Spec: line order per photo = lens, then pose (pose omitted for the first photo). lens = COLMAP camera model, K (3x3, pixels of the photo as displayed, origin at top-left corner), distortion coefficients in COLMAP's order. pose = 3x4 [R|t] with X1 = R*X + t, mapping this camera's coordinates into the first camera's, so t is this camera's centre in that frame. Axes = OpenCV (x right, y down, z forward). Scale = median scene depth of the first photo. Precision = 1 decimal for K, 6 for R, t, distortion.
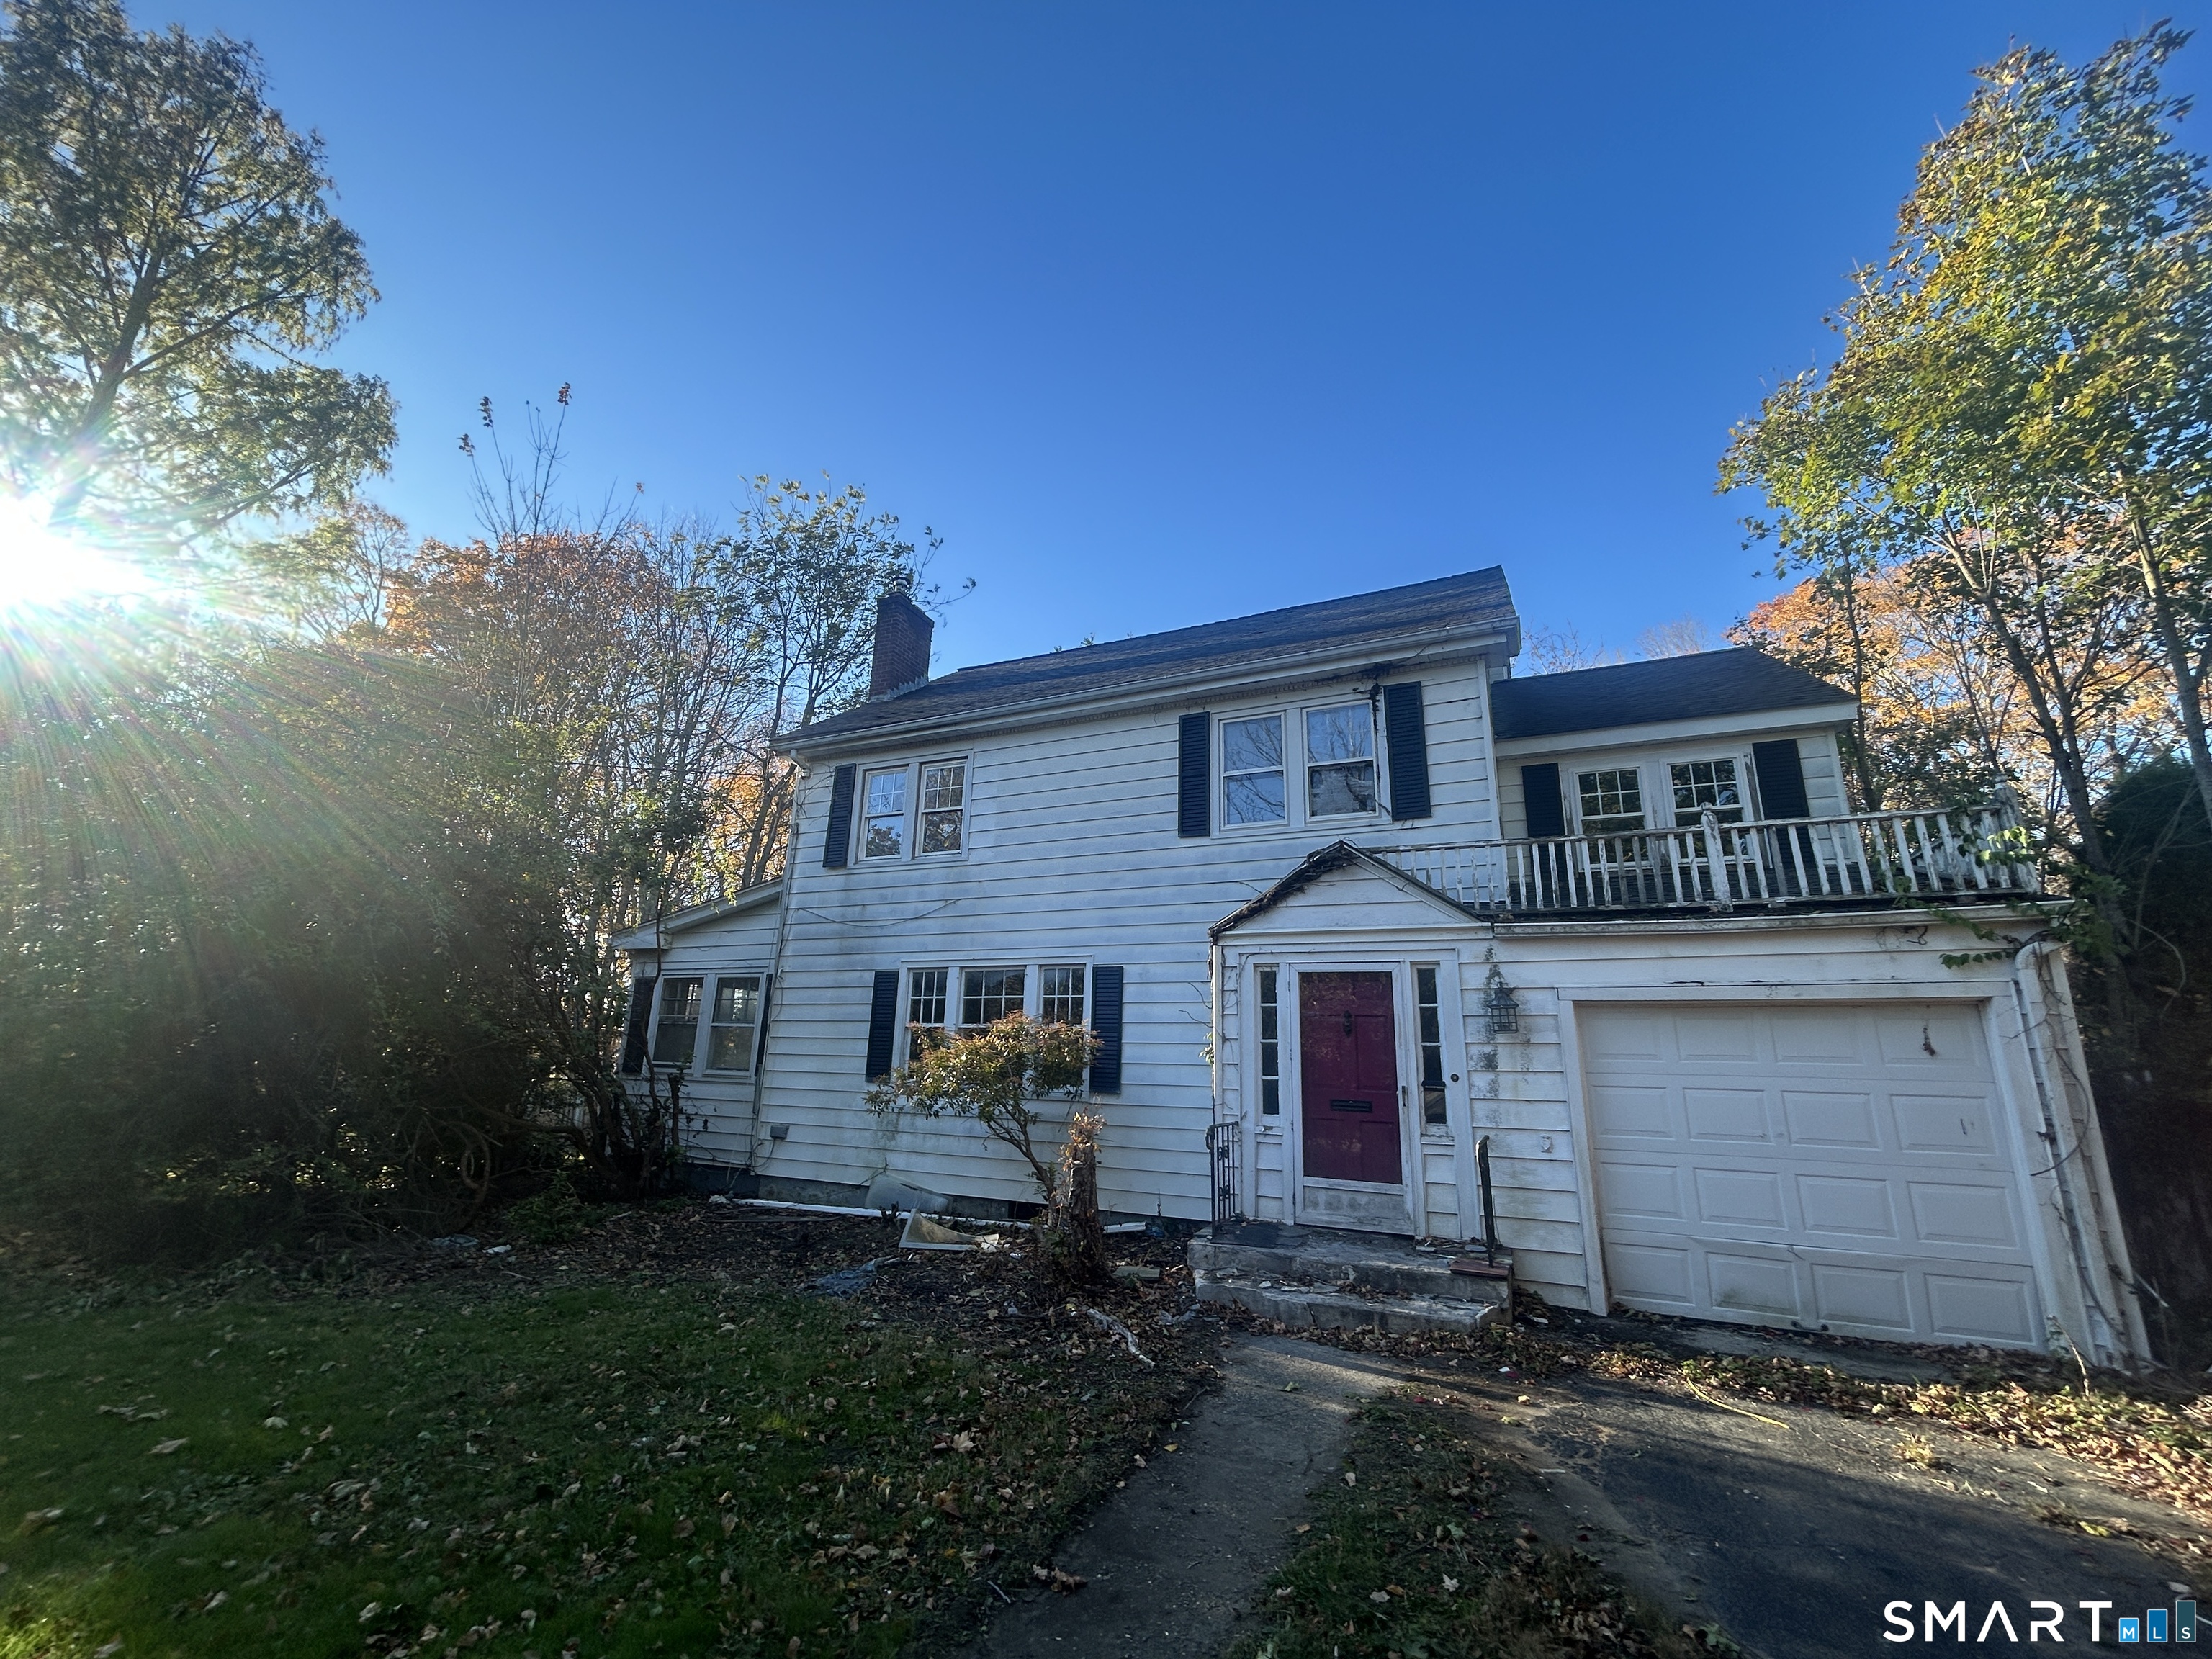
lens RADIAL K [[894.5, 0, 1099.4], [0, 894.5, 826.1], [0, 0, 1]] dist [-0.001810, 0.001997]
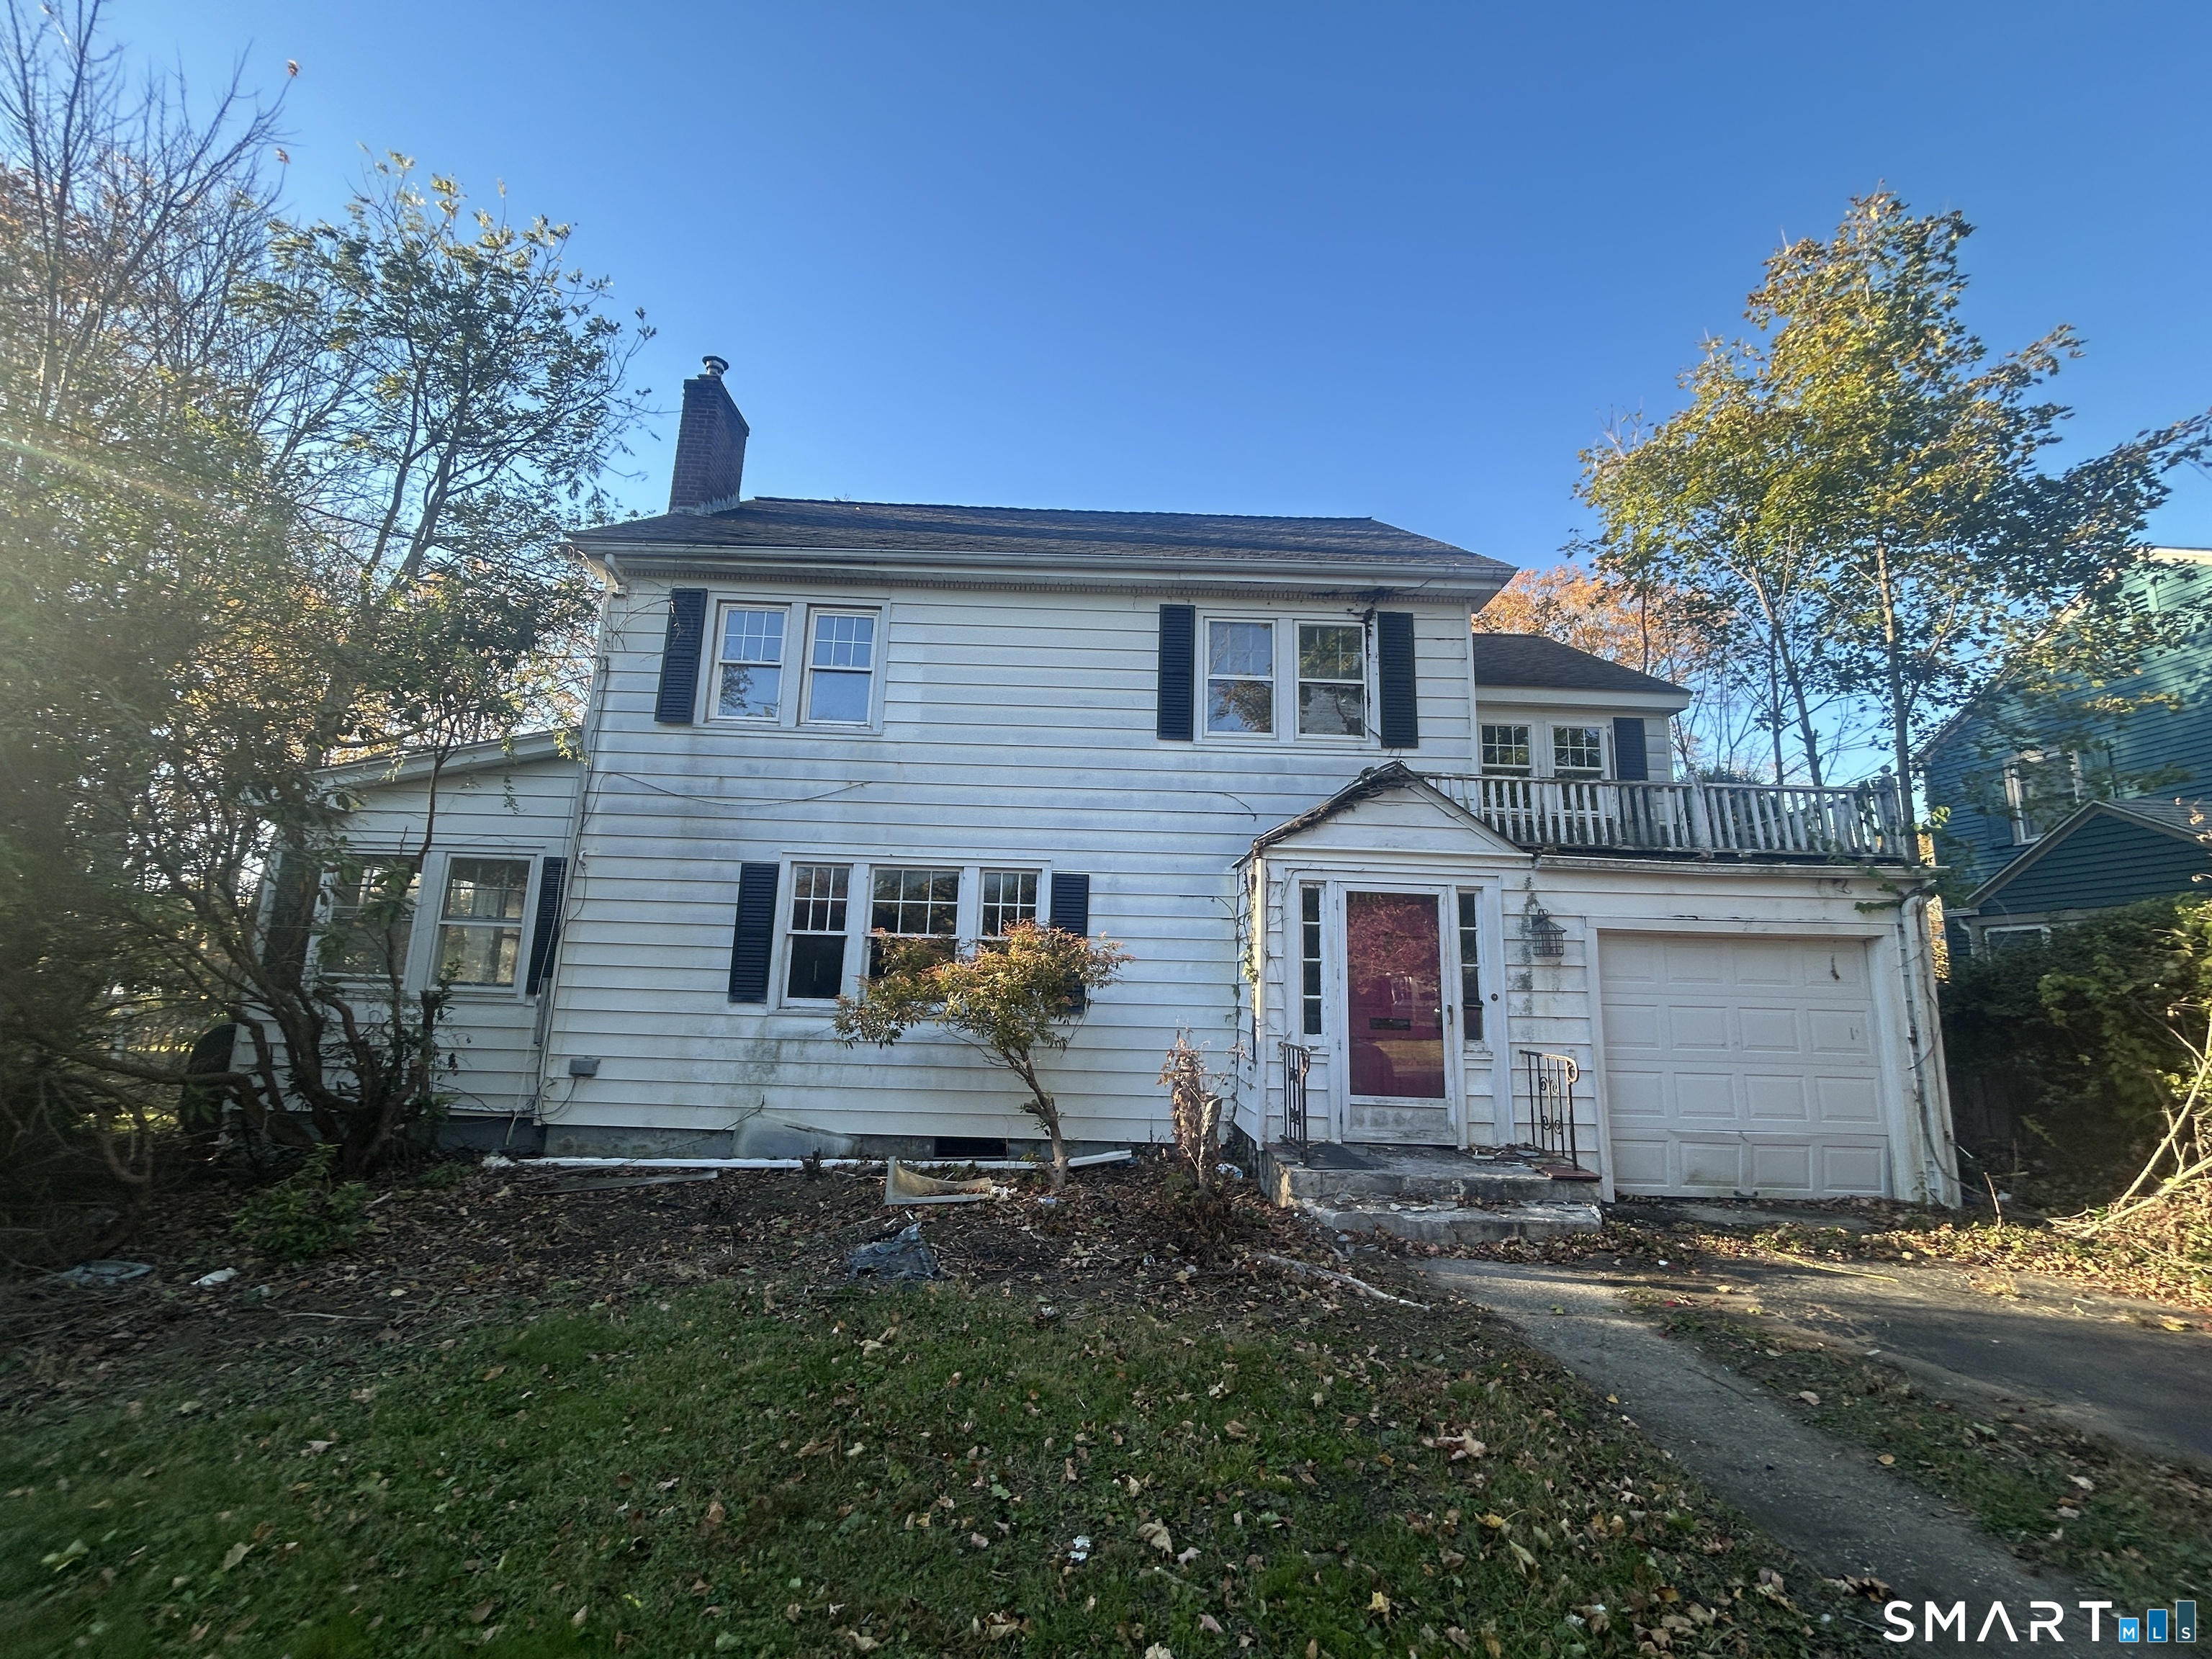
lens RADIAL K [[894.5, 0, 1105.3], [0, 894.5, 829.4], [0, 0, 1]] dist [-0.001810, 0.001997]
pose [[0.899998, 0.077499, 0.428950, -0.377814], [-0.118136, 0.990605, 0.068891, 0.053106], [-0.419581, -0.112676, 0.900698, 0.210282]]
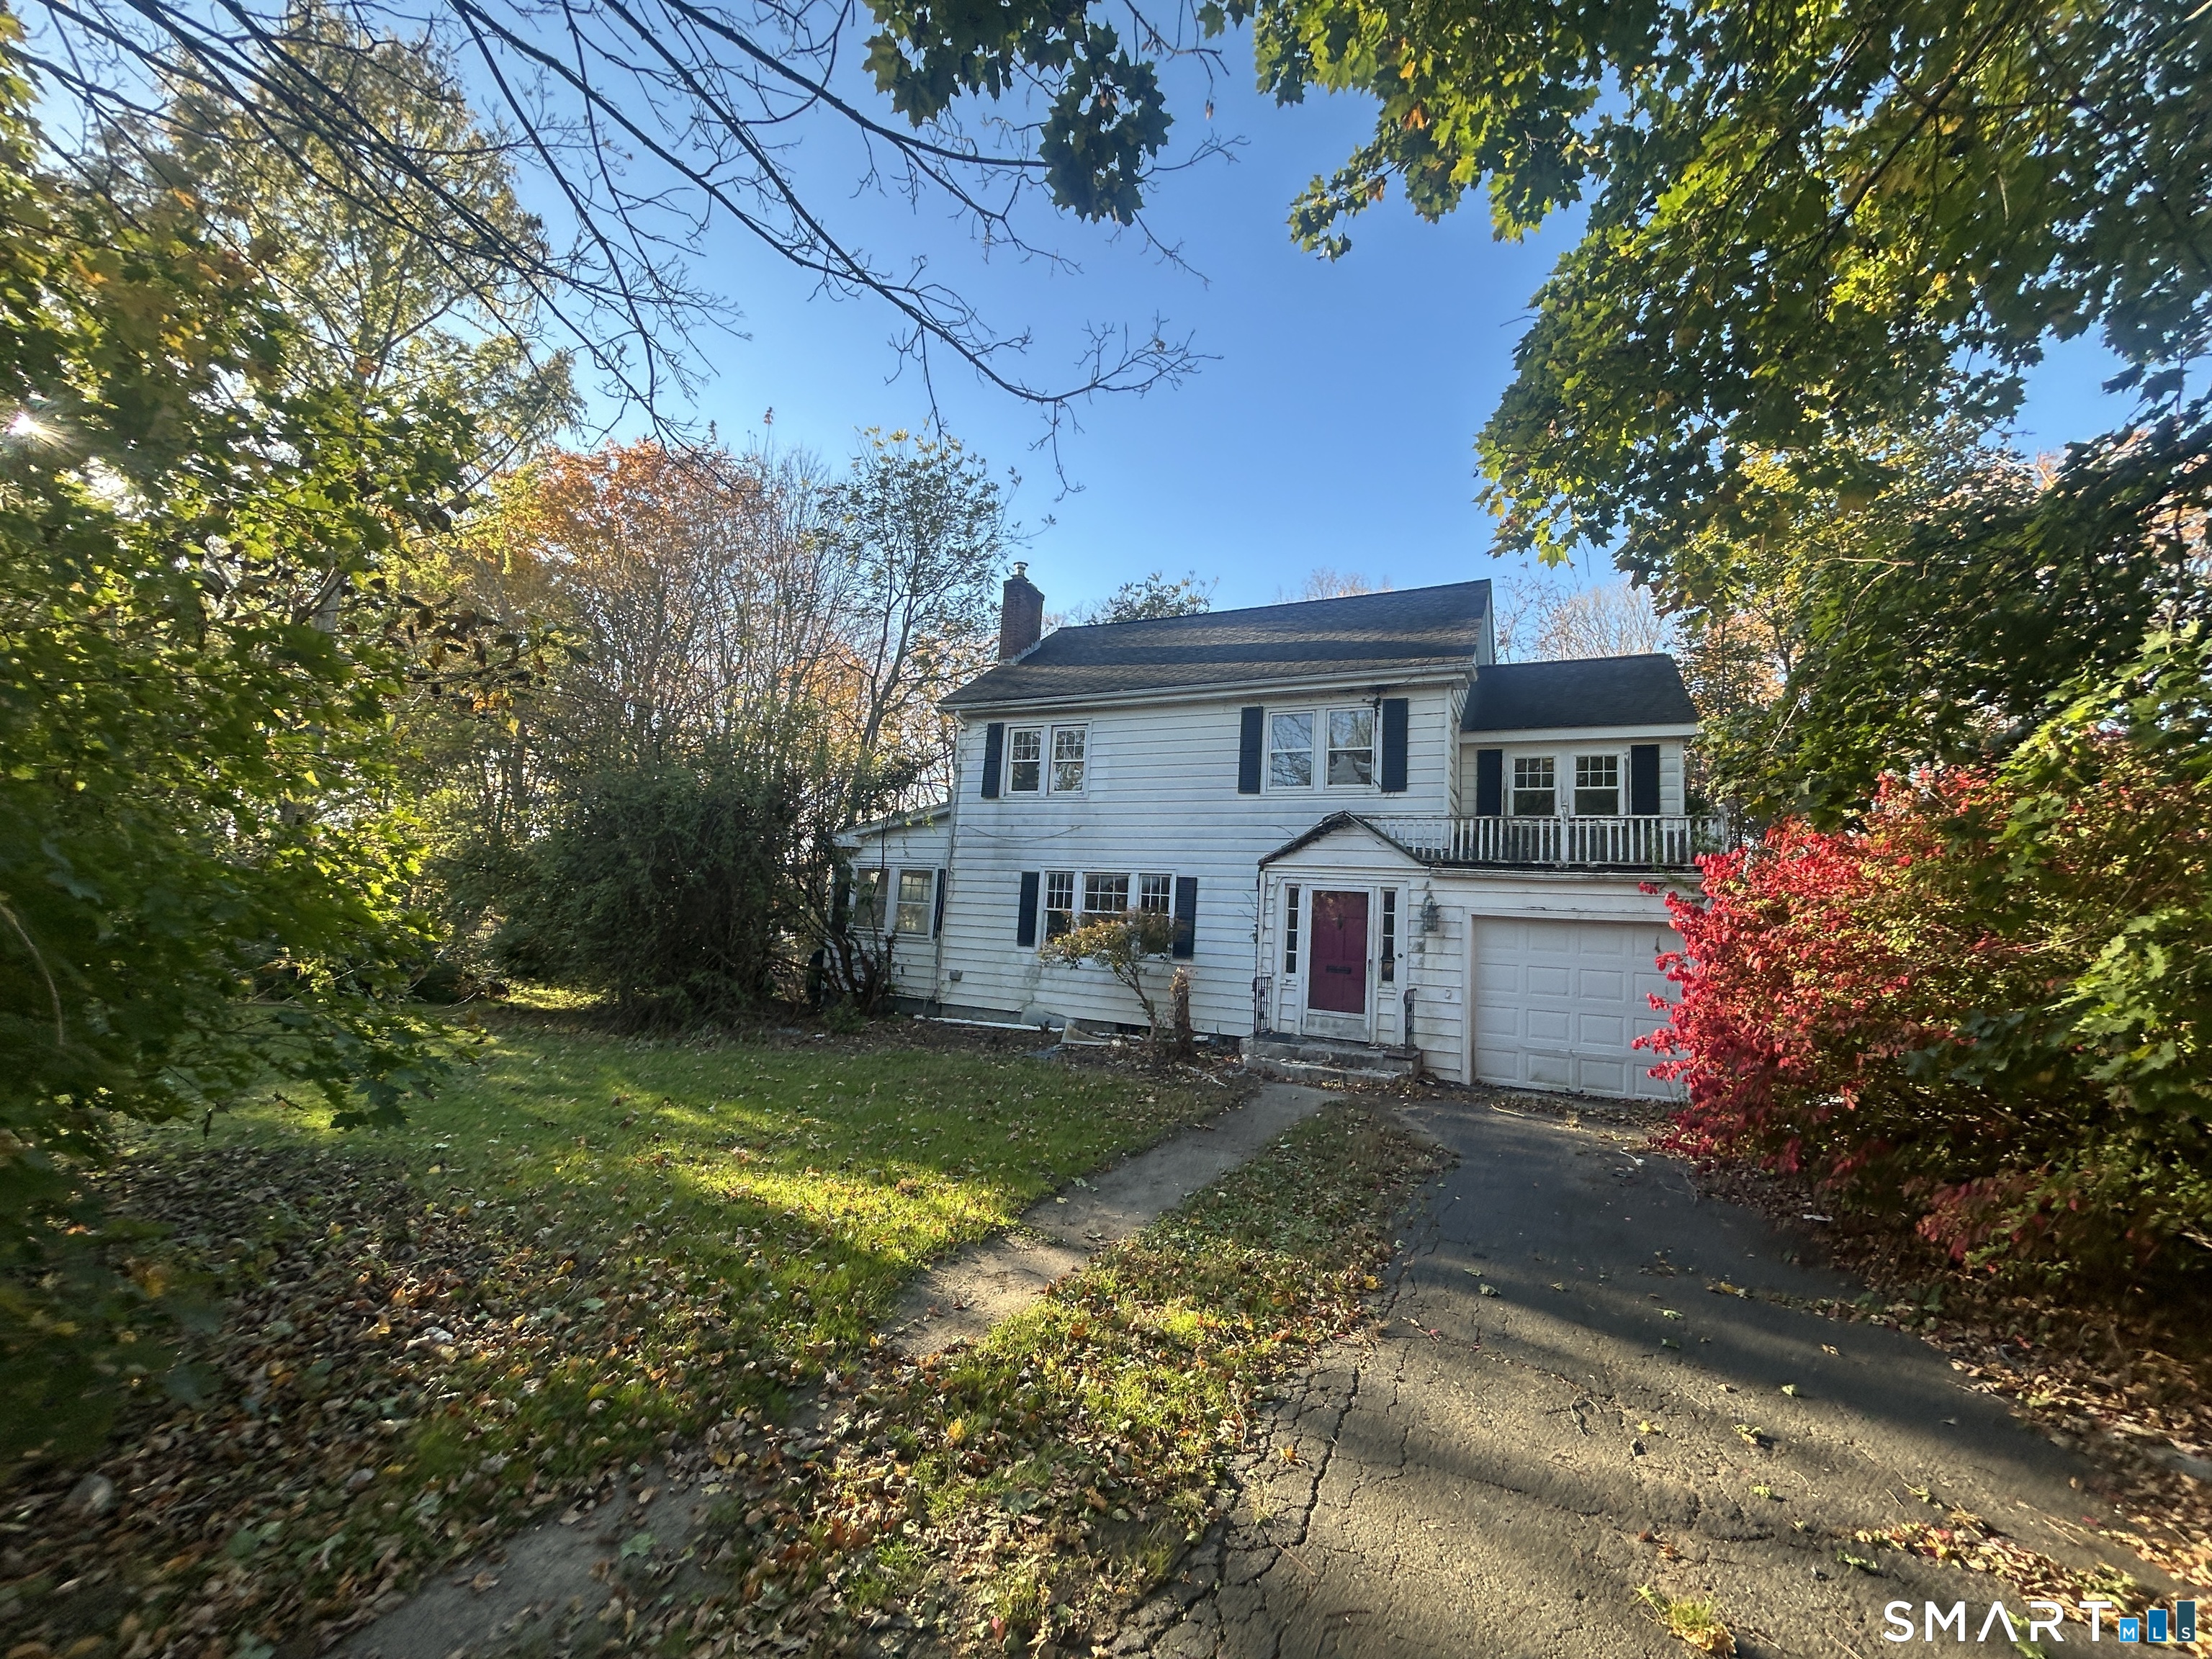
lens RADIAL K [[894.5, 0, 1100.0], [0, 894.5, 829.5], [0, 0, 1]] dist [-0.001810, 0.001997]
pose [[0.999109, 0.031836, -0.027714, -0.107378], [-0.027591, 0.989486, 0.141972, -0.145317], [0.031943, -0.141080, 0.989483, -0.532005]]
